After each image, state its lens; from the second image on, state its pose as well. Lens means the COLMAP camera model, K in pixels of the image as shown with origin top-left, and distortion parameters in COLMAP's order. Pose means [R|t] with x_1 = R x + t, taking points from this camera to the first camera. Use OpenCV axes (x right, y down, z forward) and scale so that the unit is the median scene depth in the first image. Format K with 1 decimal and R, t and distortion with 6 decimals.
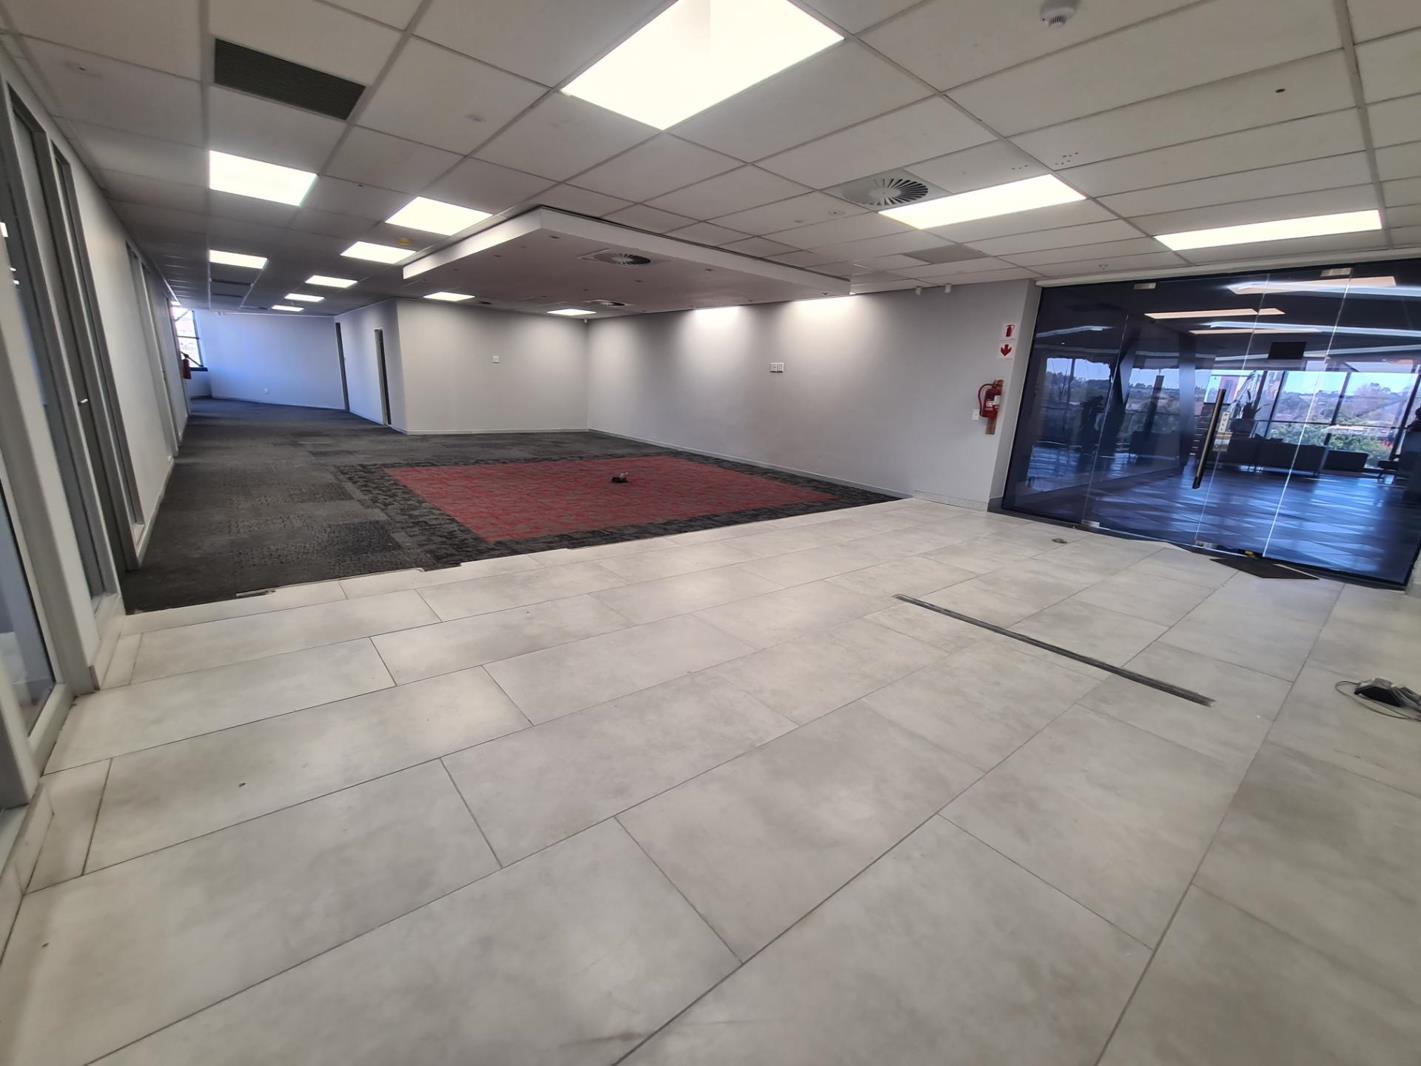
lens RADIAL K [[584.4, 0, 737.3], [0, 584.4, 539.8], [0, 0, 1]] dist [-0.003193, 0.000306]
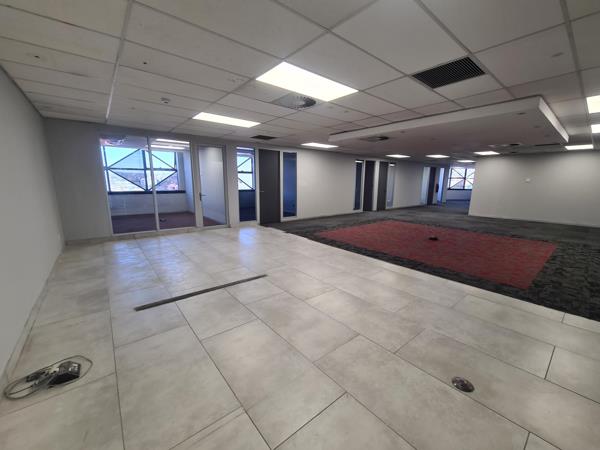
lens RADIAL K [[246.8, 0, 298.3], [0, 246.8, 225.9], [0, 0, 1]] dist [-0.003193, 0.000306]
pose [[-0.031364, 0.127327, -0.991365, 1.021426], [-0.270476, 0.953765, 0.131055, -0.210642], [0.962216, 0.272250, 0.004525, 0.903079]]
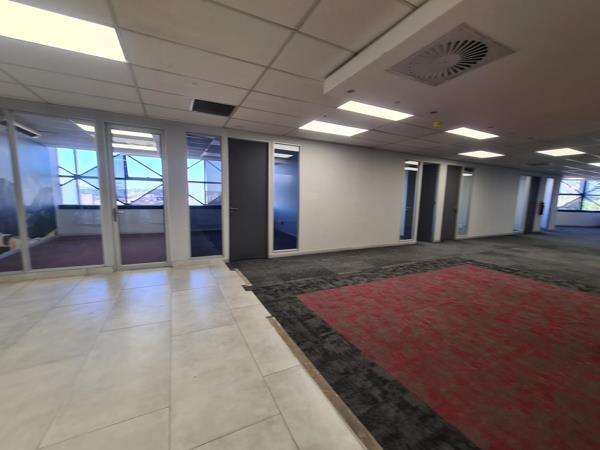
lens RADIAL K [[246.8, 0, 295.5], [0, 246.8, 230.3], [0, 0, 1]] dist [-0.003193, 0.000306]
pose [[-0.255015, 0.068394, -0.964515, 0.253349], [-0.280702, 0.949302, 0.141532, -0.279547], [0.925296, 0.306834, -0.222888, 1.107227]]
